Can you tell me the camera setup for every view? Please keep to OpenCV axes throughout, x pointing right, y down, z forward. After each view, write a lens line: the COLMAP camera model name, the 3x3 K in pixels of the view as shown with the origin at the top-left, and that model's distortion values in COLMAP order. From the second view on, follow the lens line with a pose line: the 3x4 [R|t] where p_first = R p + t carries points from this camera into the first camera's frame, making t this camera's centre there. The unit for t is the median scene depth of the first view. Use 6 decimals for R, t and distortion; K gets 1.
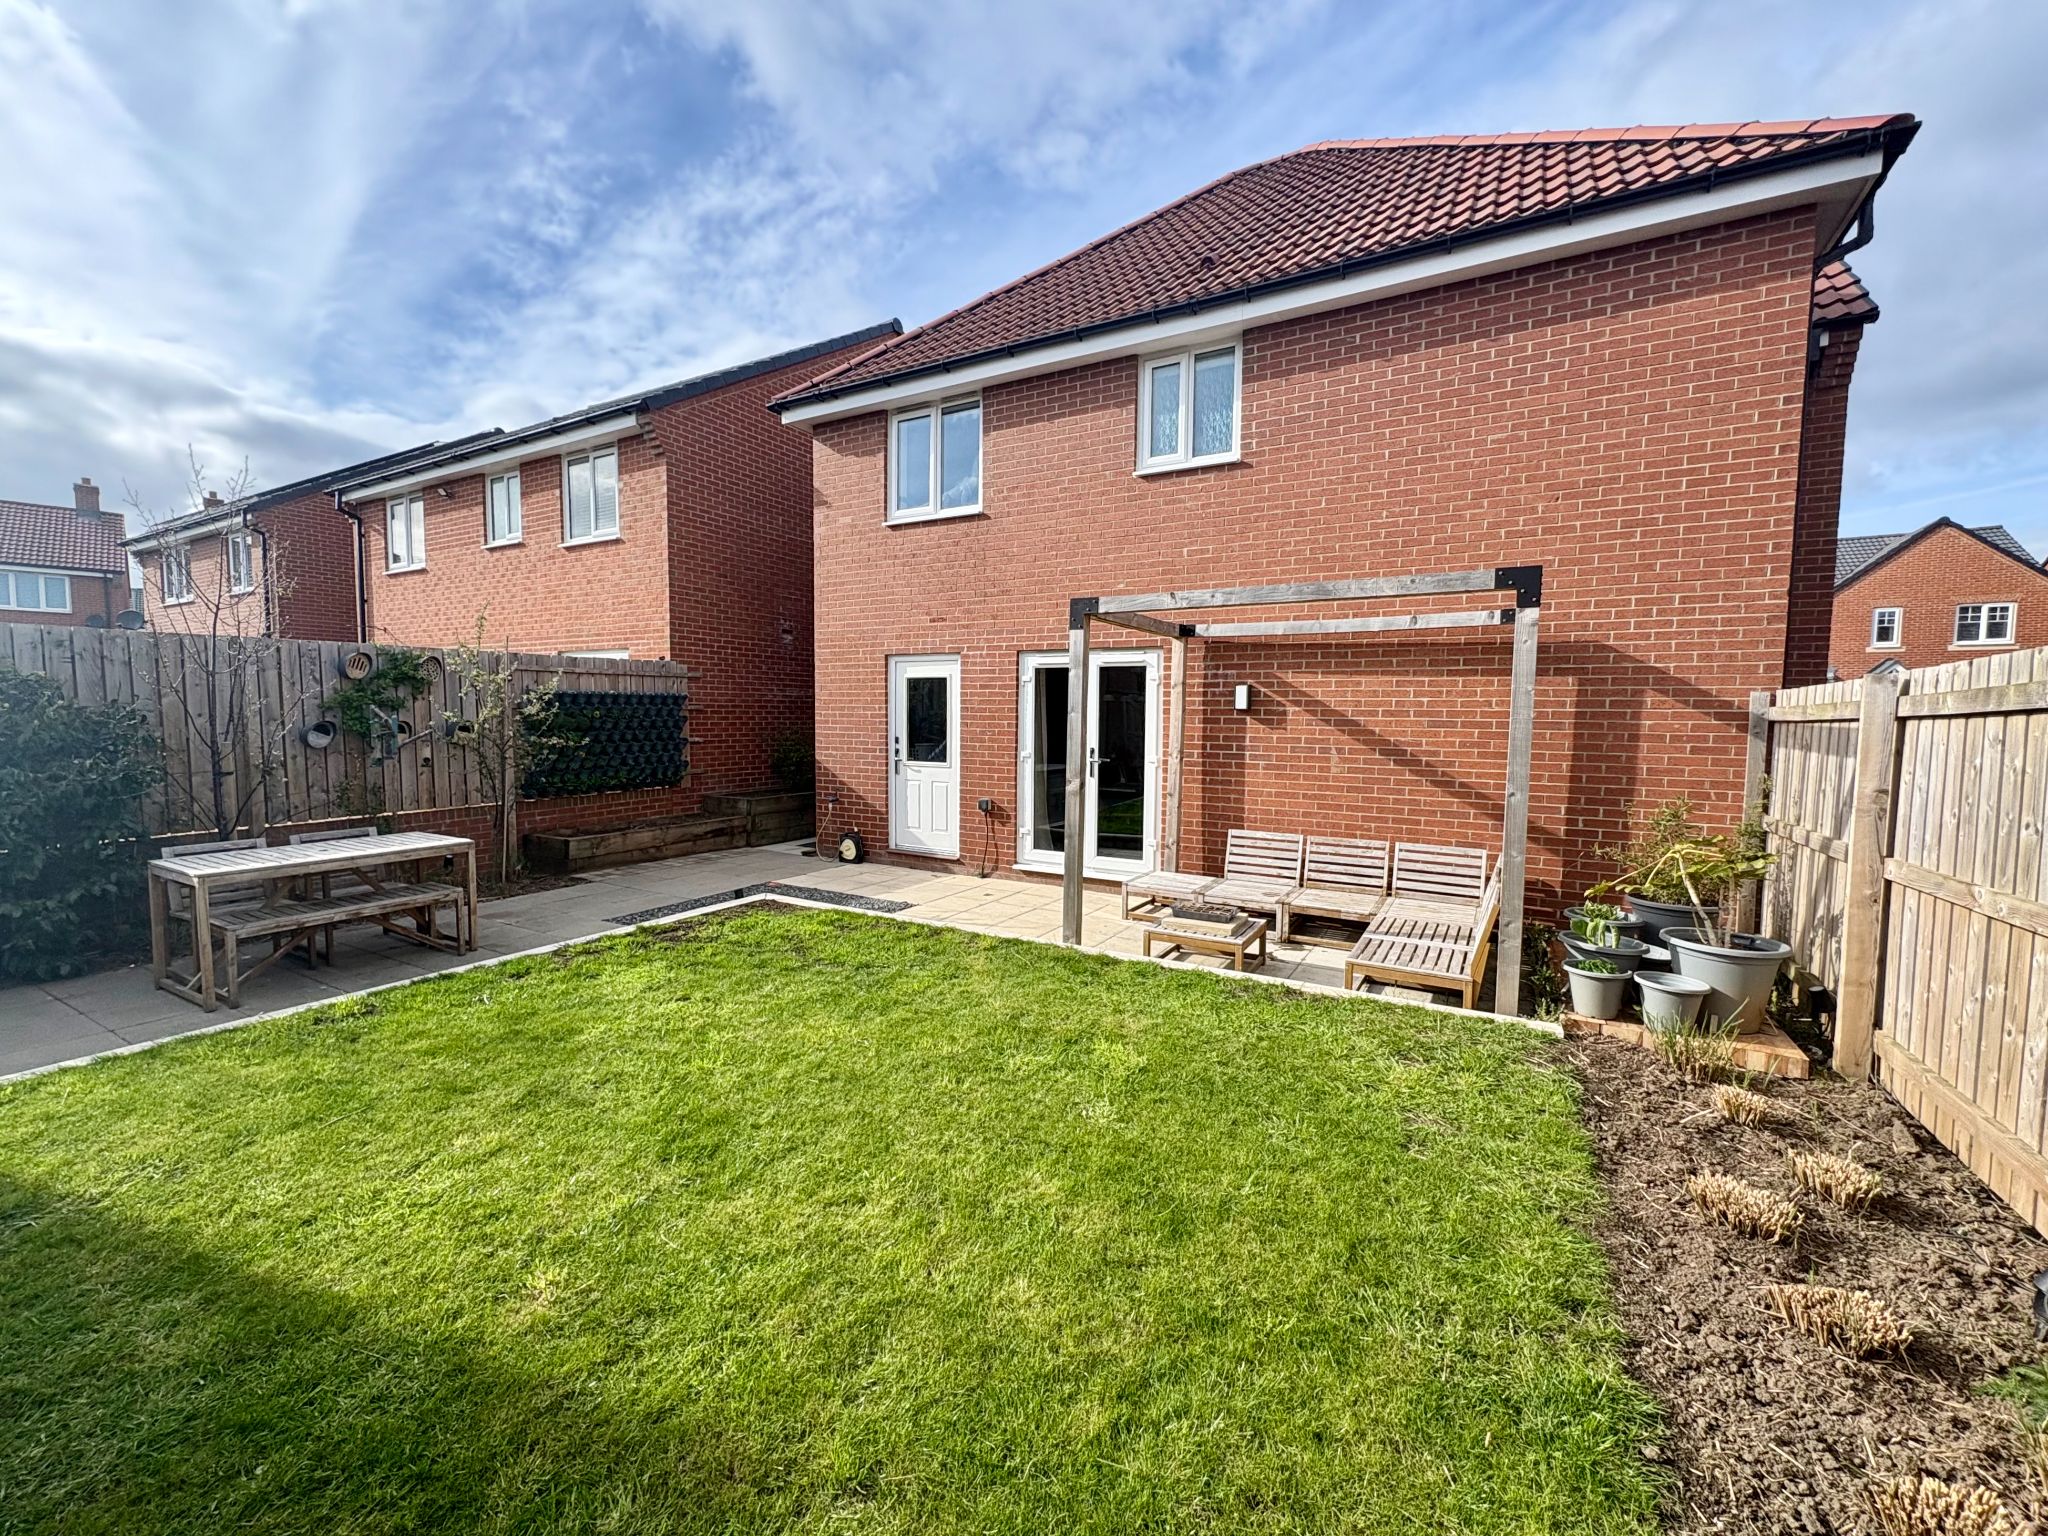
lens RADIAL K [[871.9, 0, 1016.7], [0, 871.9, 758.1], [0, 0, 1]] dist [0.001890, -0.000232]
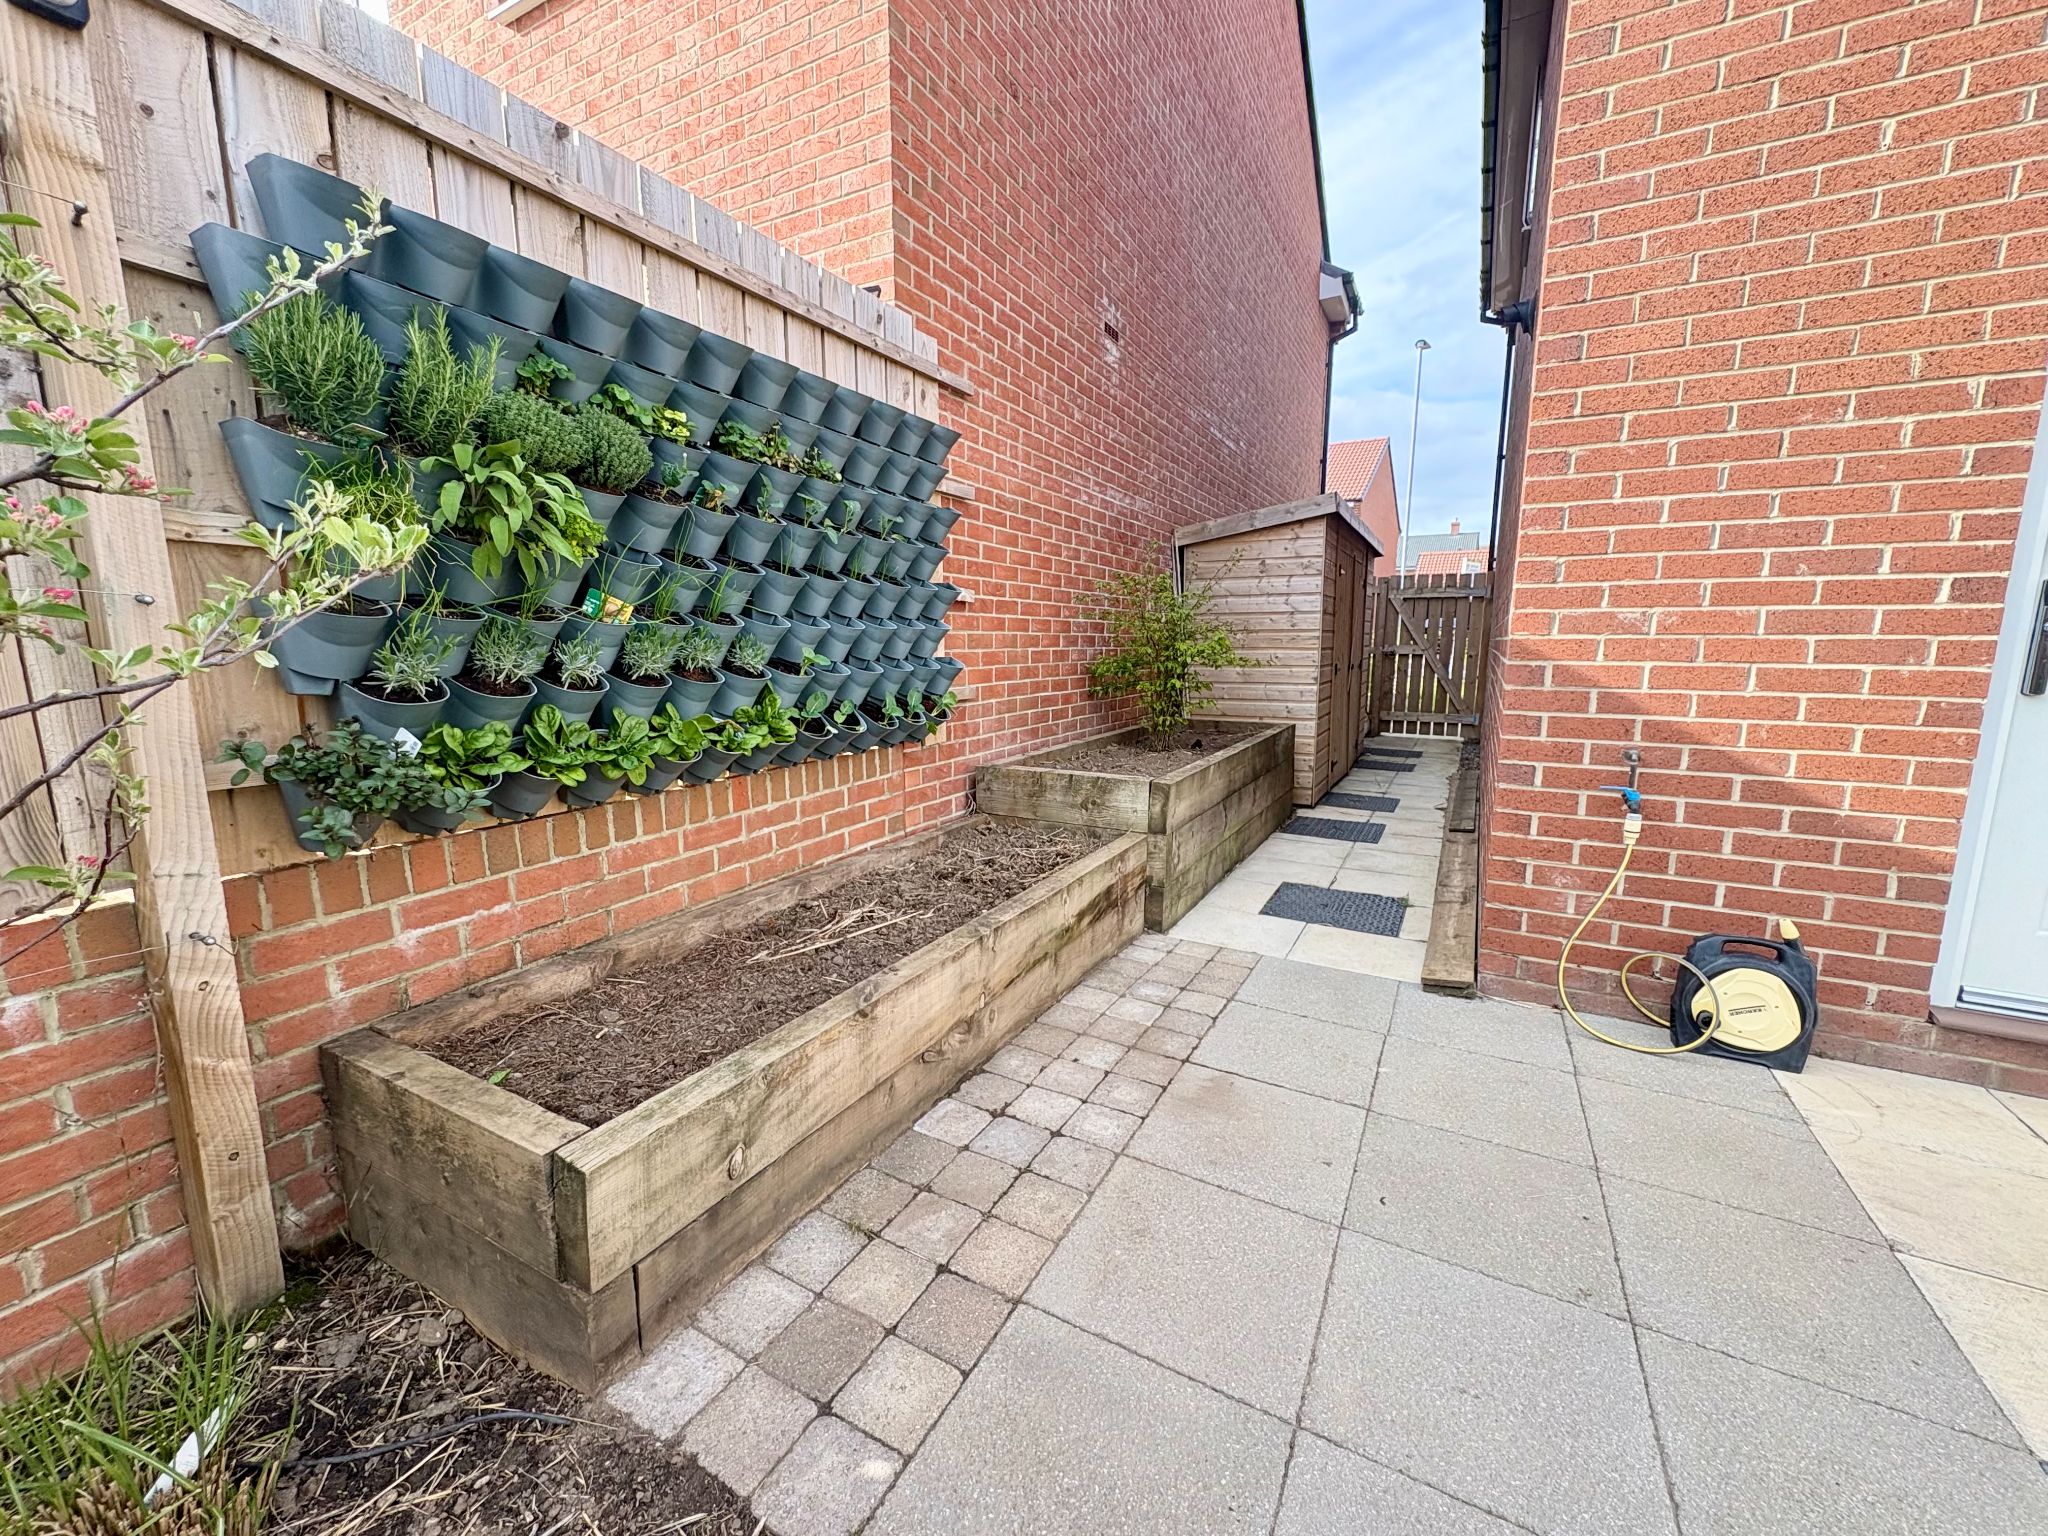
lens RADIAL K [[814.4, 0, 1023.3], [0, 814.4, 759.1], [0, 0, 1]] dist [0.007649, 0.000026]
pose [[0.999246, -0.009641, 0.037619, -0.435237], [0.006167, 0.995795, 0.091402, 0.014602], [-0.038342, -0.091101, 0.995103, 0.849771]]
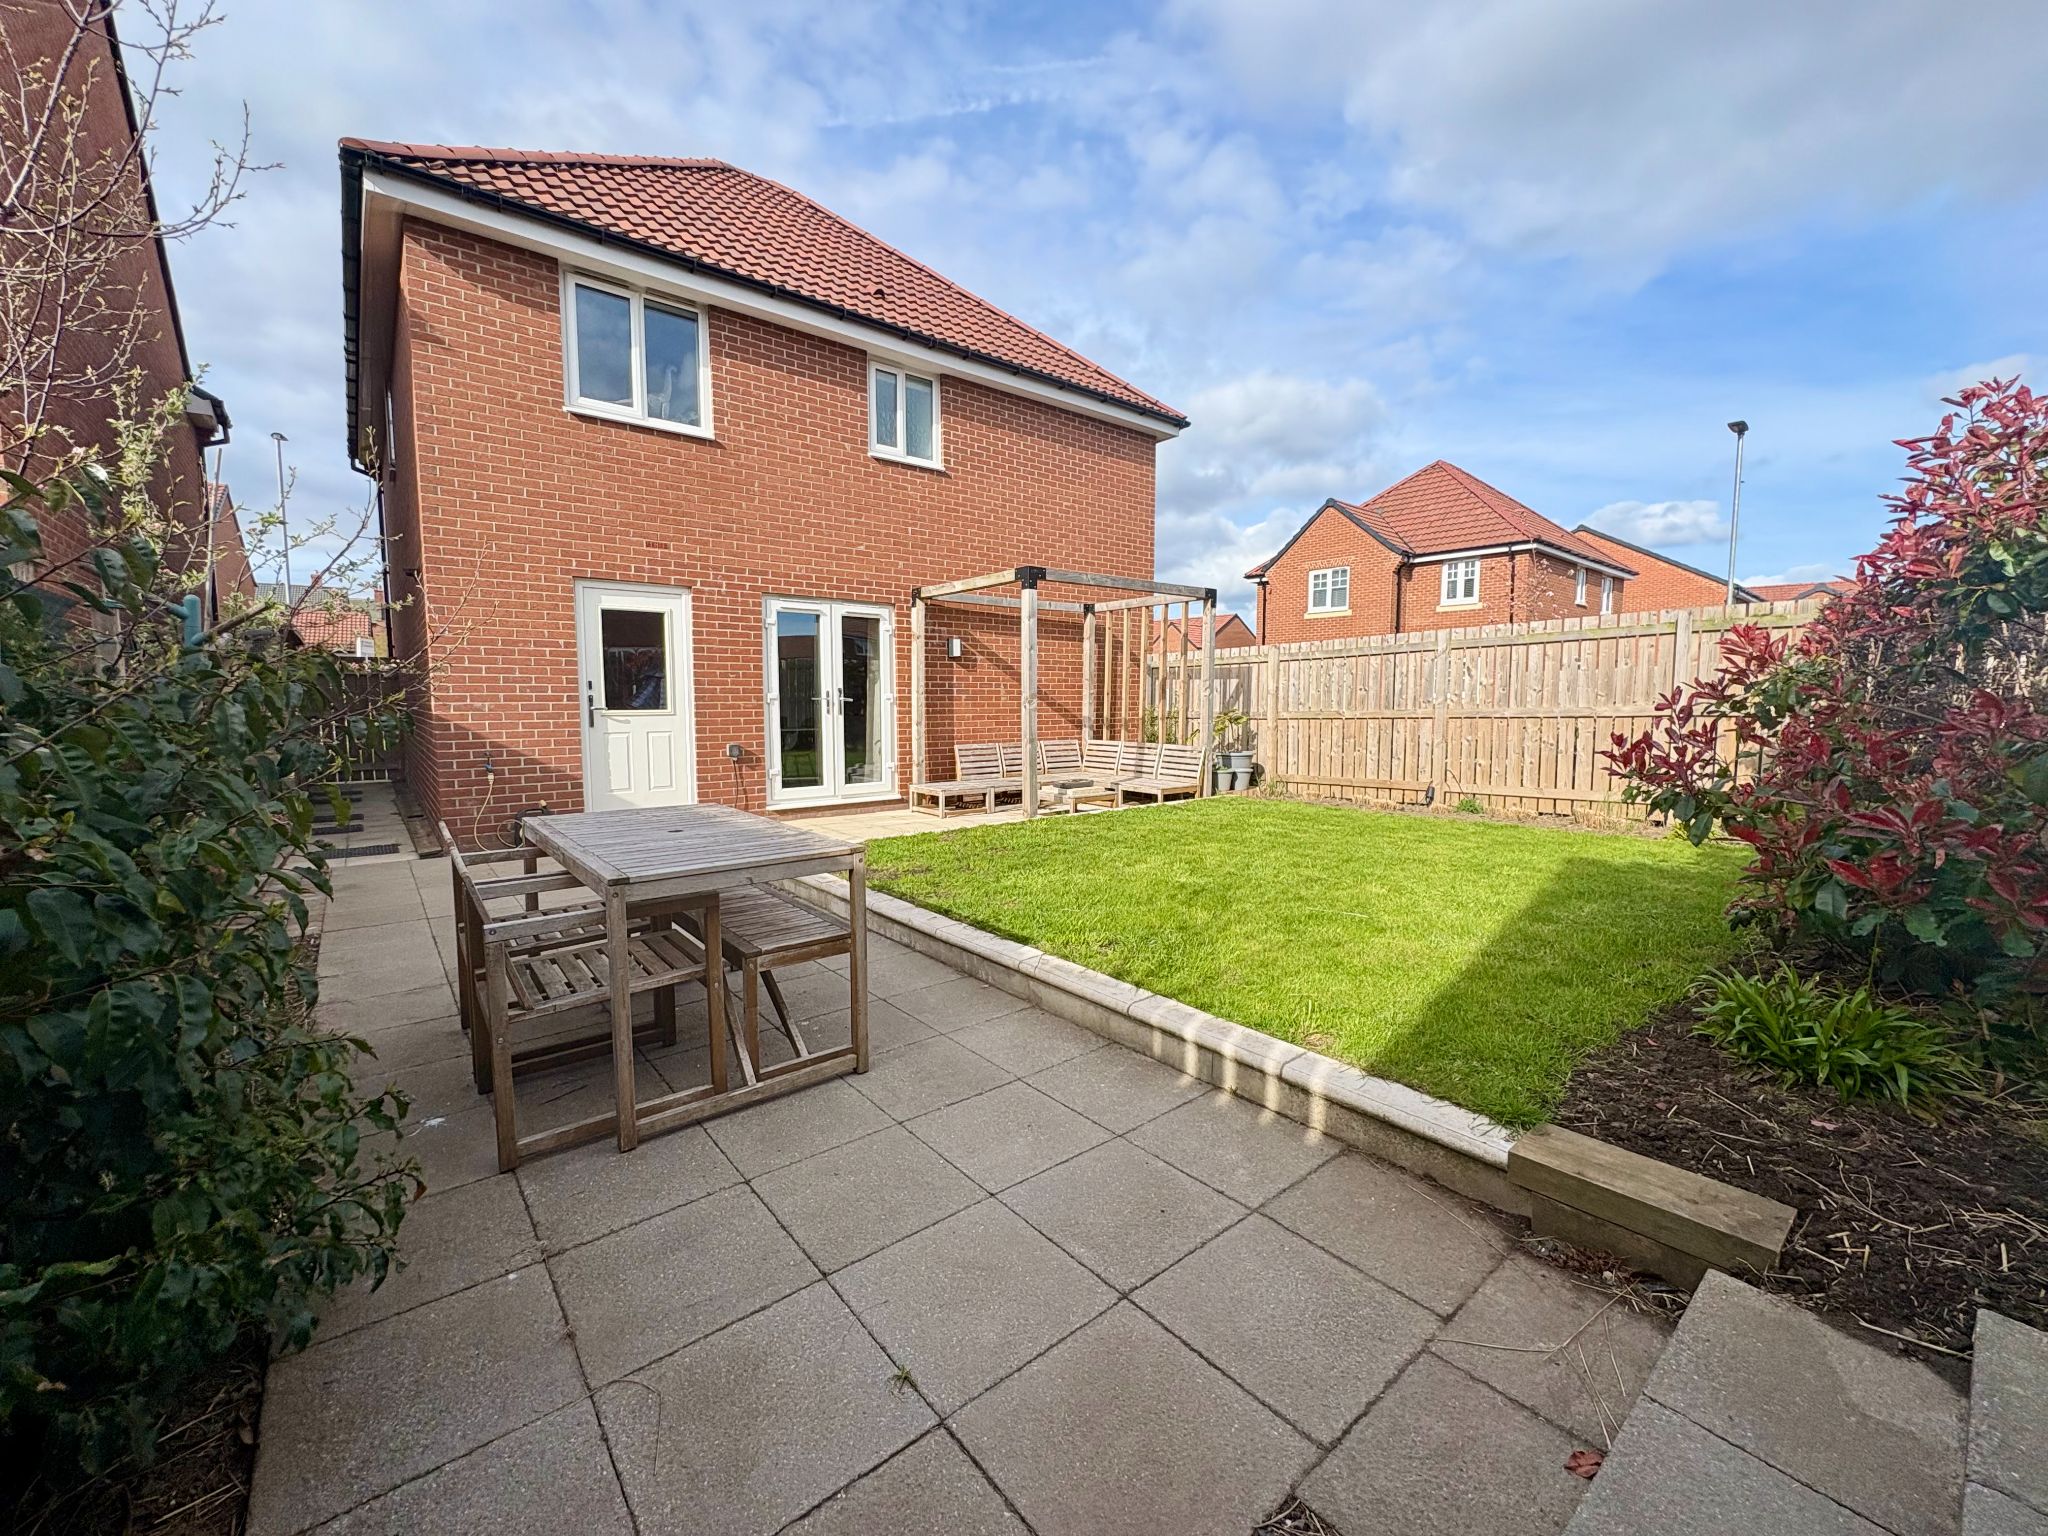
lens RADIAL K [[814.4, 0, 1023.2], [0, 814.4, 766.7], [0, 0, 1]] dist [0.007649, 0.000026]
pose [[0.348889, -0.080502, 0.933700, -0.758491], [0.065538, 0.995960, 0.061381, 0.036934], [-0.934869, 0.039778, 0.352756, 0.380682]]
